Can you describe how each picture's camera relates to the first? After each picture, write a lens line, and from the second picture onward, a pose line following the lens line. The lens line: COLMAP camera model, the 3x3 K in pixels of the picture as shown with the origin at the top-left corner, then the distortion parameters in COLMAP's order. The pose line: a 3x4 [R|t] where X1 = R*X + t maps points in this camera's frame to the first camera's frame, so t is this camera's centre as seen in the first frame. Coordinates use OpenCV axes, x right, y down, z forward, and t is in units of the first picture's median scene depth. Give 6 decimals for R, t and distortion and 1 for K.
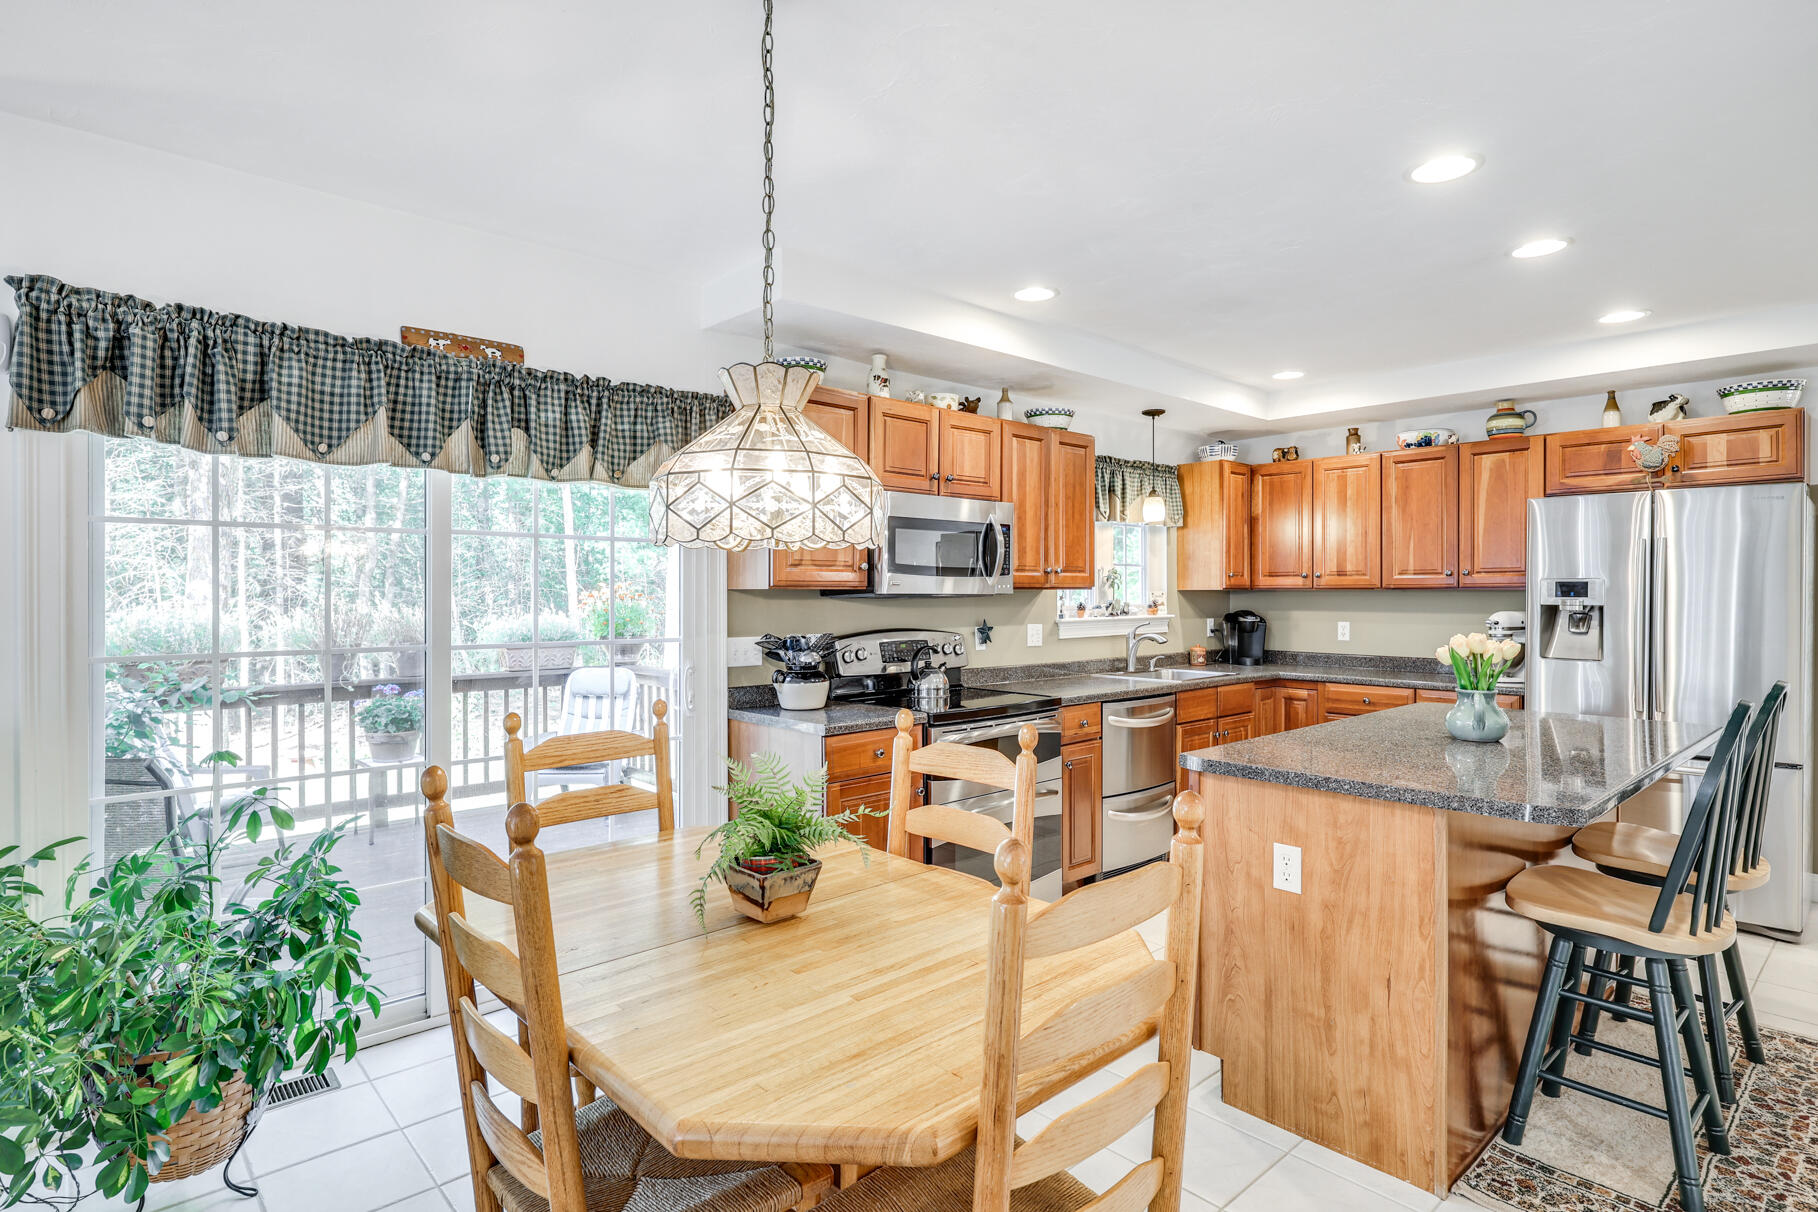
lens RADIAL K [[930.3, 0, 906.5], [0, 930.3, 598.1], [0, 0, 1]] dist [0.005128, 0.000356]
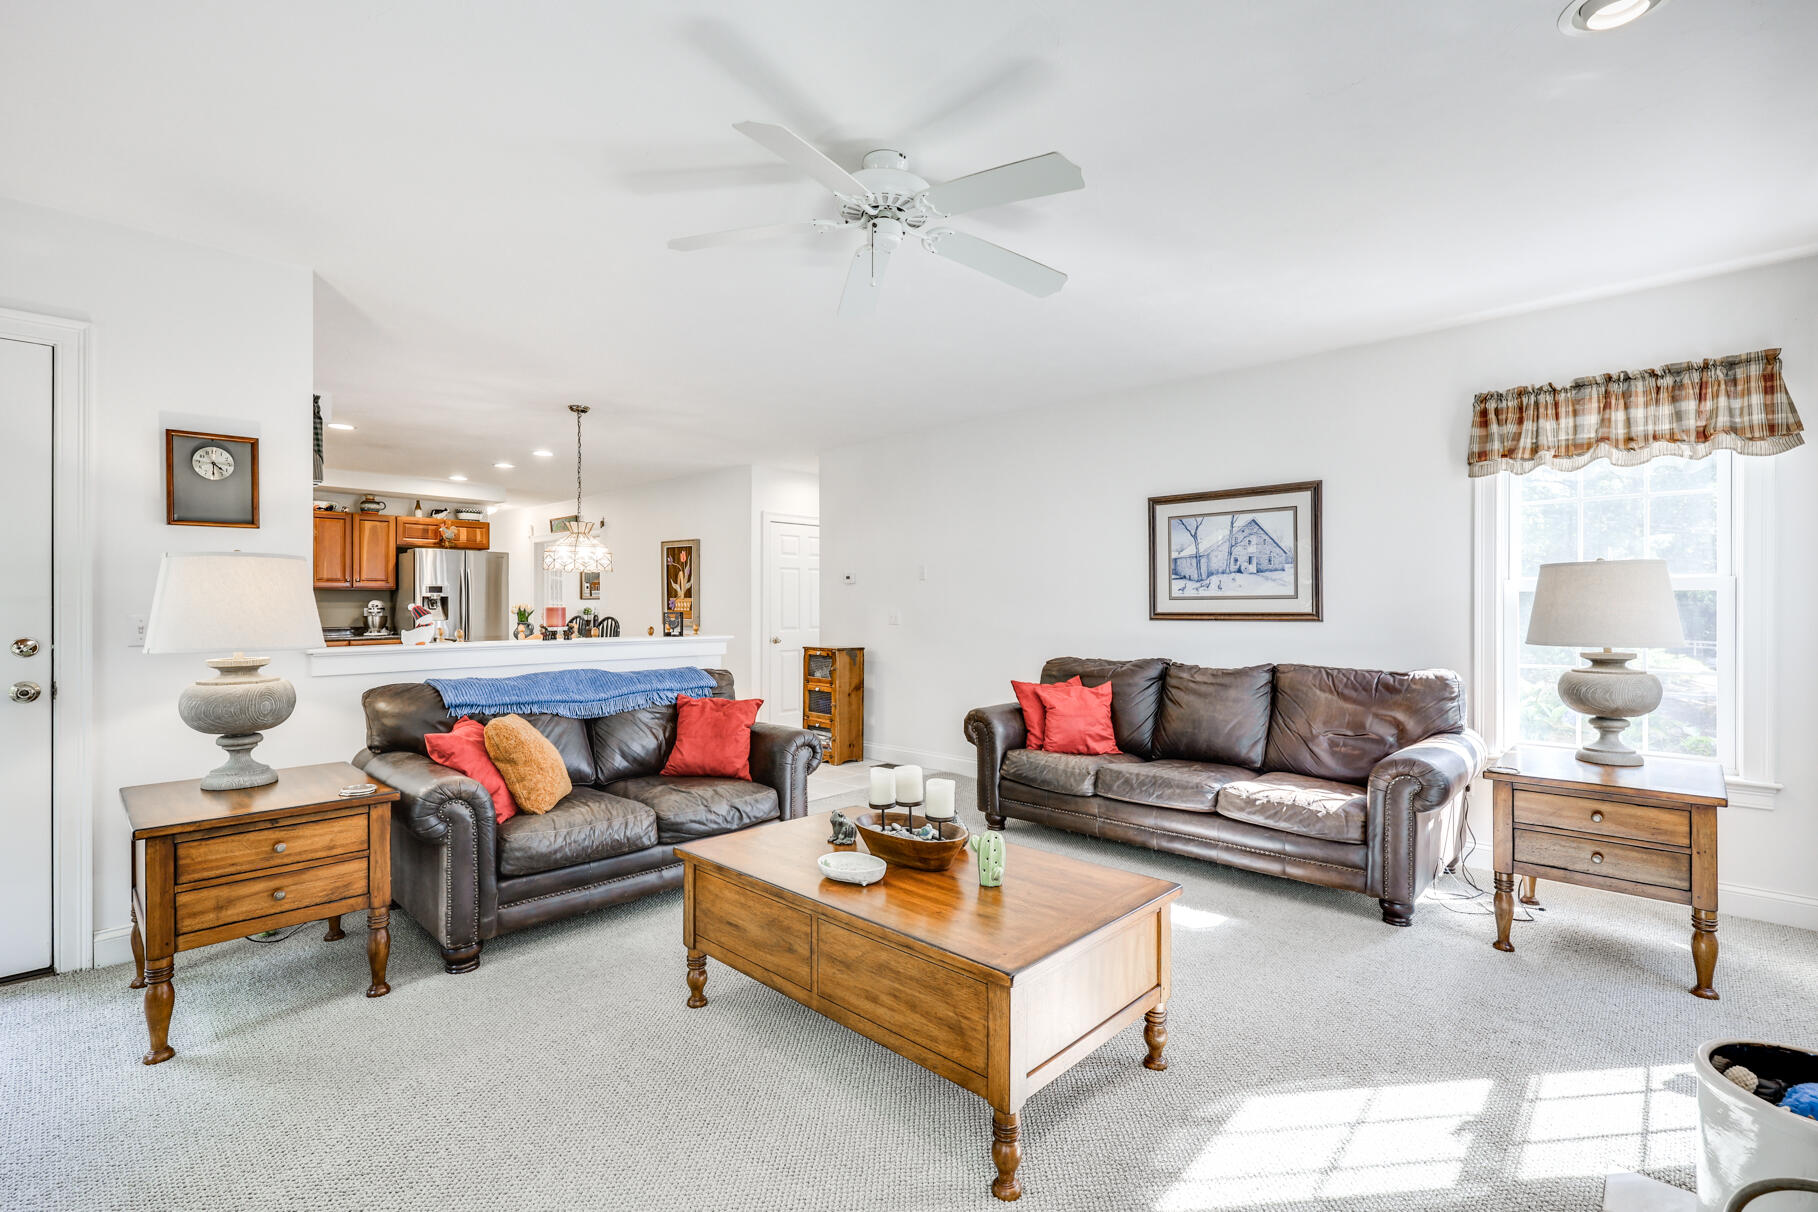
lens RADIAL K [[822.1, 0, 907.2], [0, 822.1, 598.3], [0, 0, 1]] dist [0.001958, -0.000906]
pose [[-0.047780, 0.007520, 0.998830, -1.274205], [0.006485, 0.999953, -0.007218, 0.031554], [-0.998837, 0.006133, -0.047827, -0.057235]]
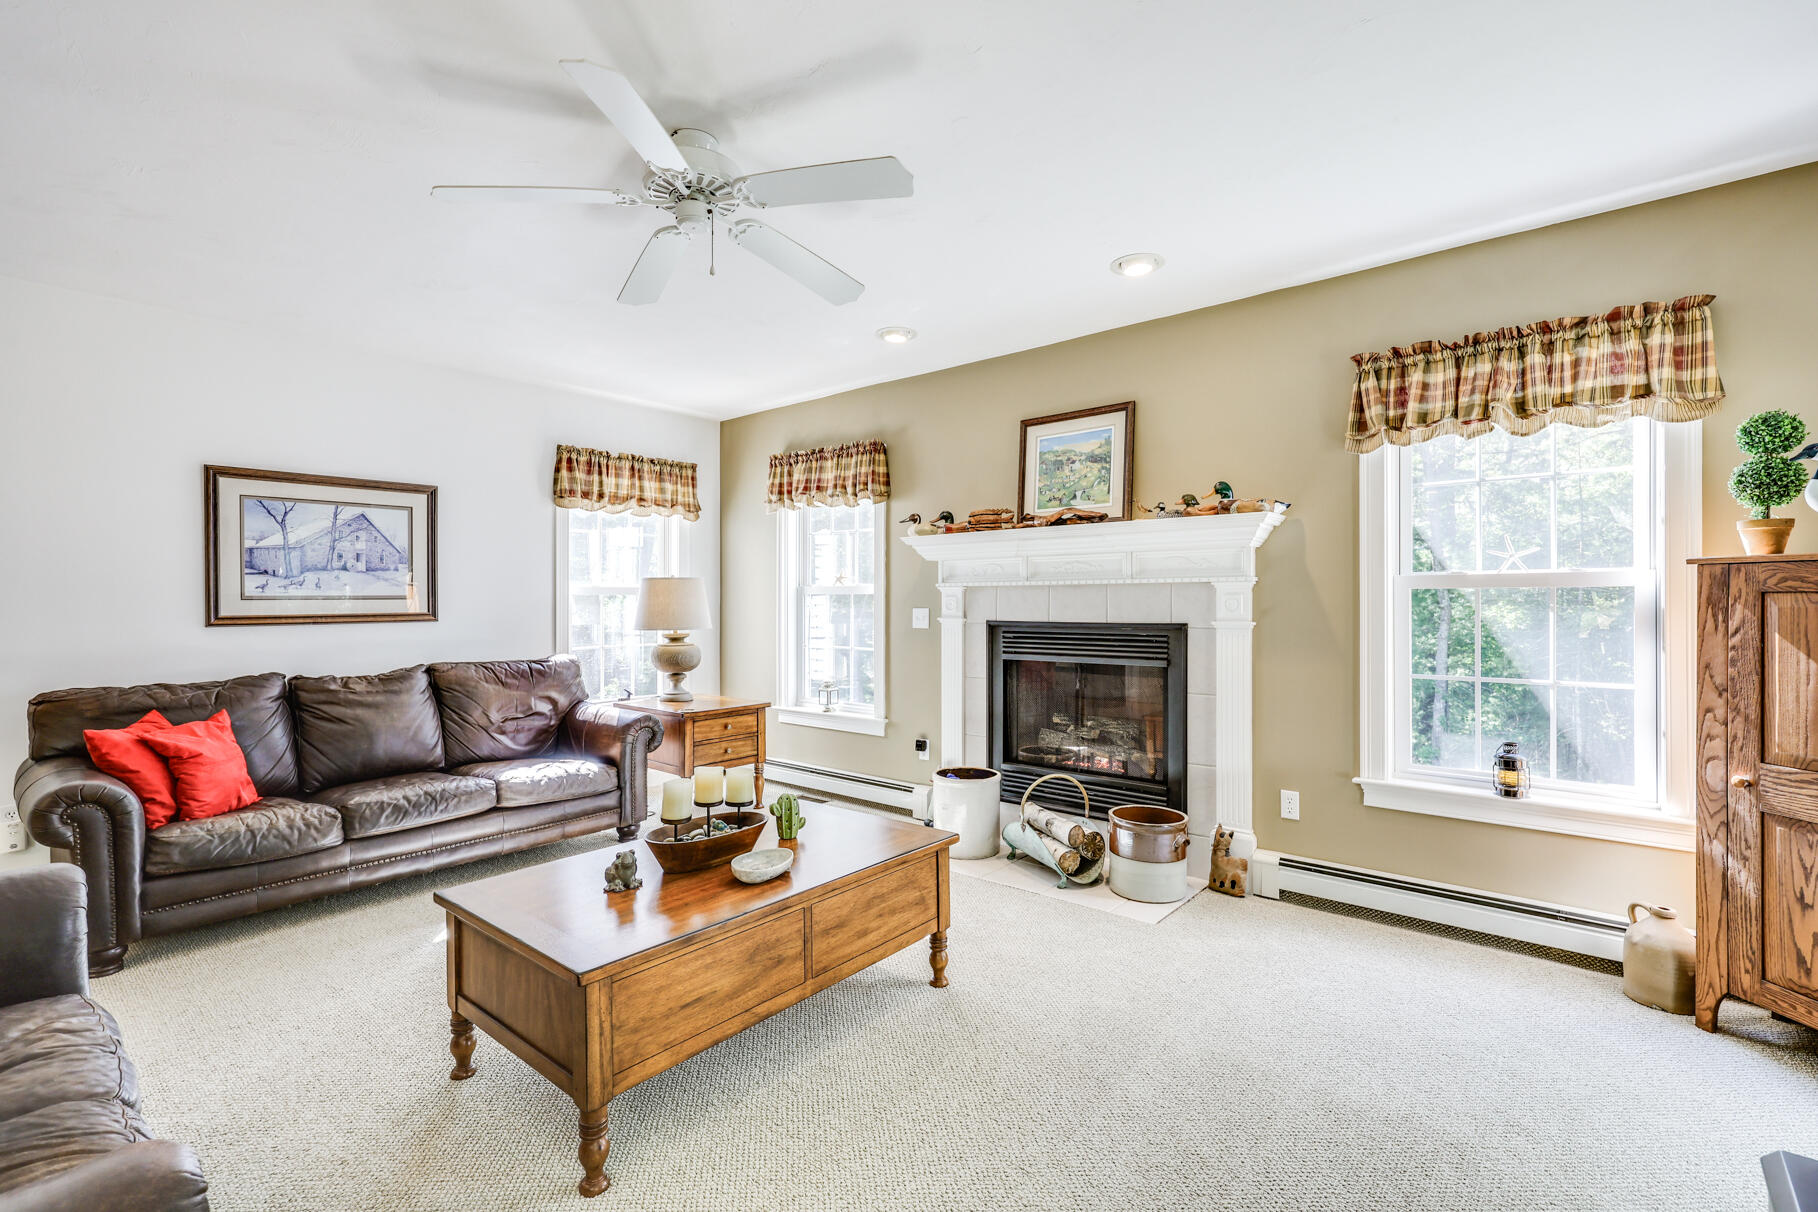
lens RADIAL K [[822.1, 0, 898.5], [0, 822.1, 602.3], [0, 0, 1]] dist [0.001958, -0.000906]
pose [[-0.994087, 0.002164, -0.108566, -0.818703], [0.001121, 0.999953, 0.009663, 0.023432], [0.108582, 0.009484, -0.994042, 0.447298]]
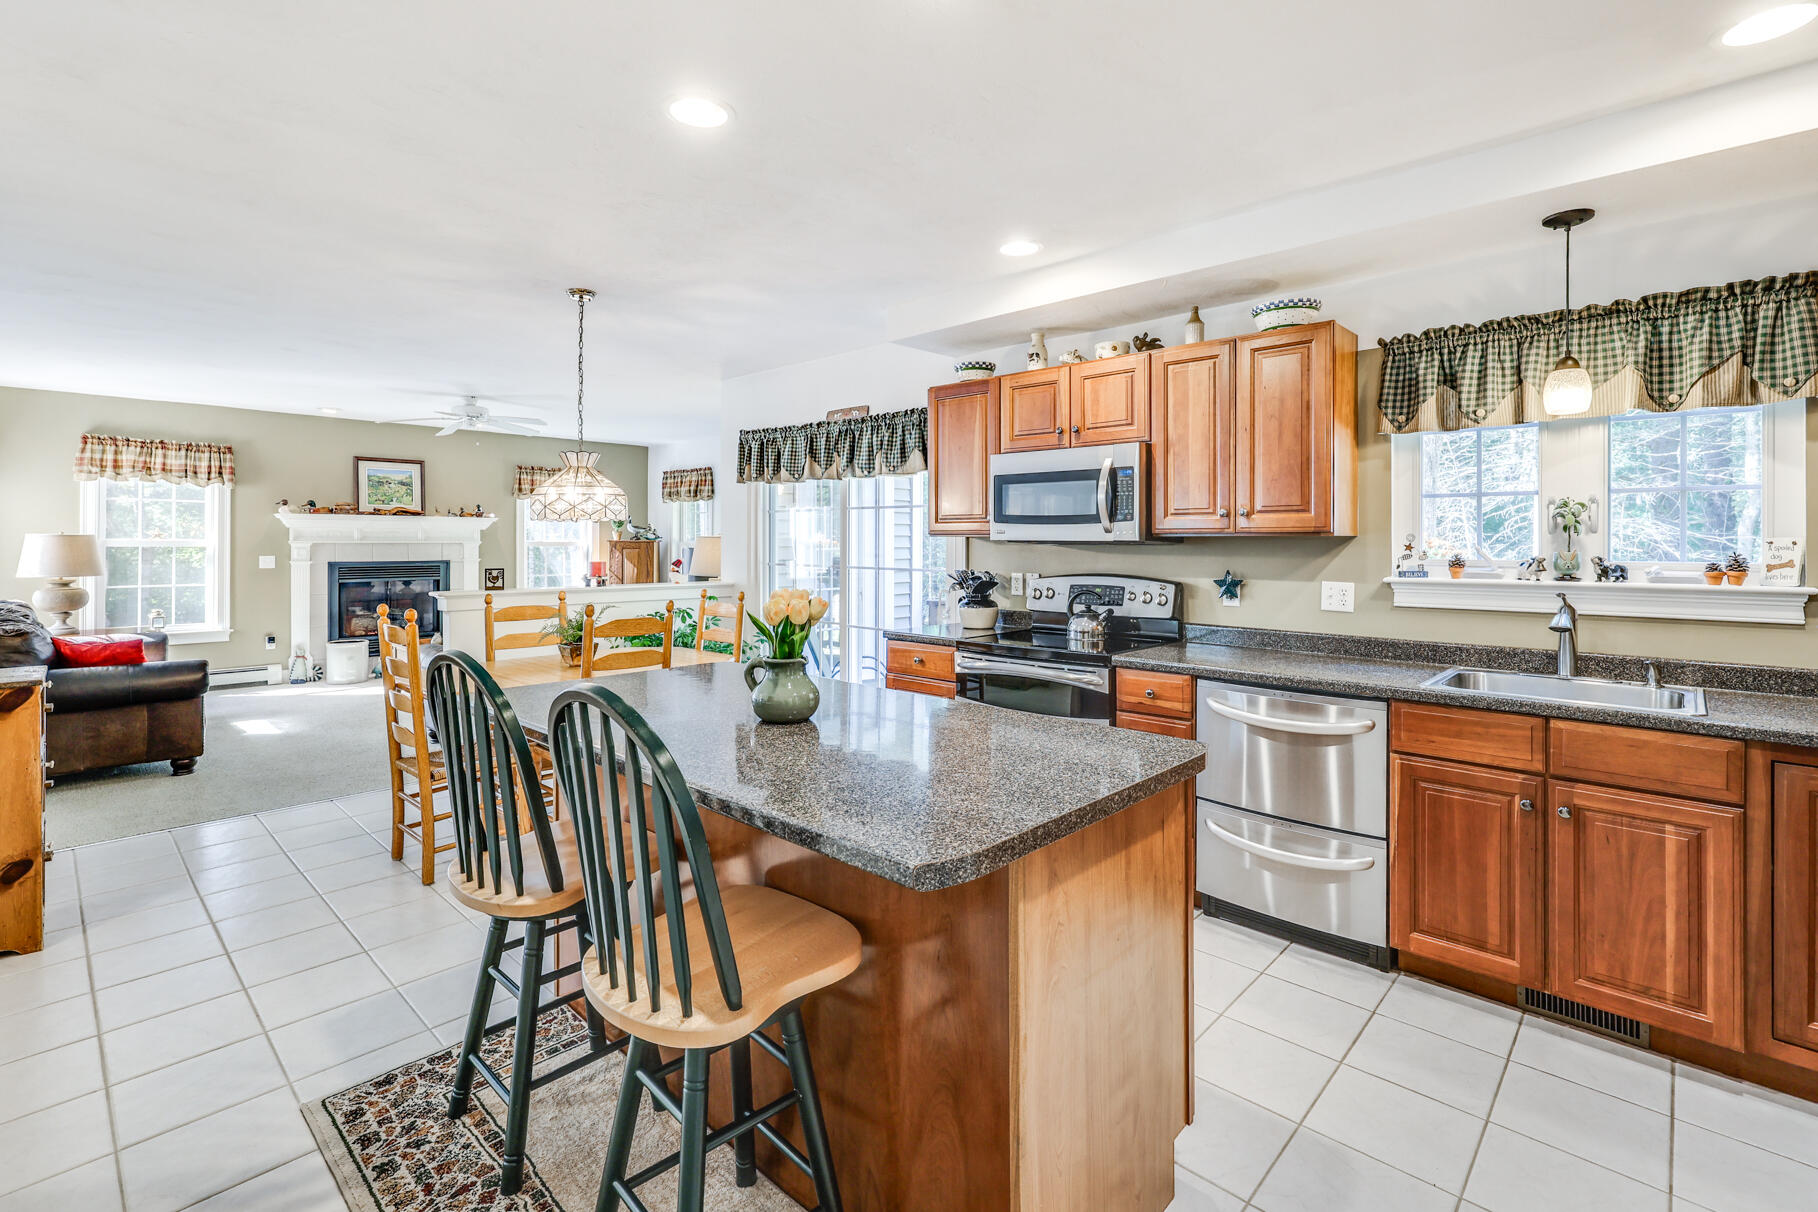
lens RADIAL K [[822.1, 0, 908.4], [0, 822.1, 540.0], [0, 0, 1]] dist [0.001958, -0.000906]
pose [[0.074530, -0.001453, -0.997218, 0.748878], [-0.010976, 0.999937, -0.002277, -0.000886], [0.997158, 0.011115, 0.074509, 0.591978]]
